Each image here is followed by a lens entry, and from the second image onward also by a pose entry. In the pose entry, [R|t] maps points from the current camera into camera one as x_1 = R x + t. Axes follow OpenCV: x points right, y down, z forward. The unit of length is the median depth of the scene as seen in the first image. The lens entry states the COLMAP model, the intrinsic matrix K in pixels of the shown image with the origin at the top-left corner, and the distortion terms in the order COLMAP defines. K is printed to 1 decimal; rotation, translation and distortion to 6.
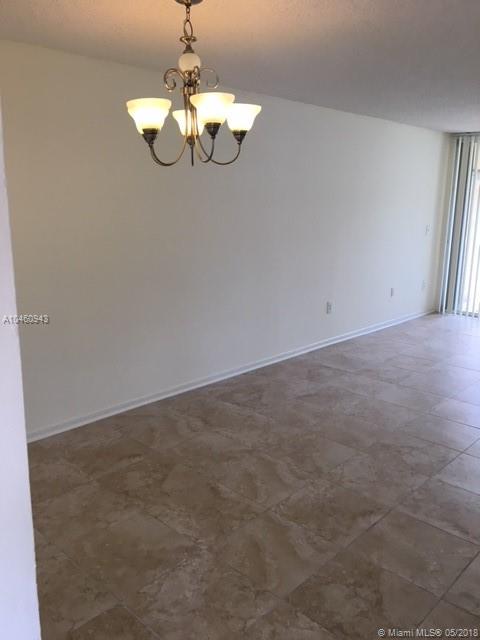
lens RADIAL K [[535.4, 0, 242.2], [0, 535.4, 316.8], [0, 0, 1]] dist [0.056155, -0.070682]
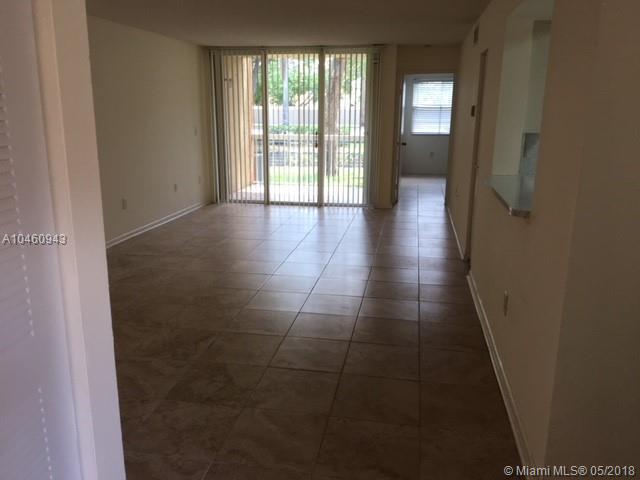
lens RADIAL K [[535.4, 0, 317.1], [0, 535.4, 239.8], [0, 0, 1]] dist [0.056155, -0.070682]
pose [[0.838271, -0.140645, 0.526803, -0.159320], [0.126327, 0.989968, 0.063283, 0.058870], [-0.530418, 0.013501, 0.847628, -0.216346]]
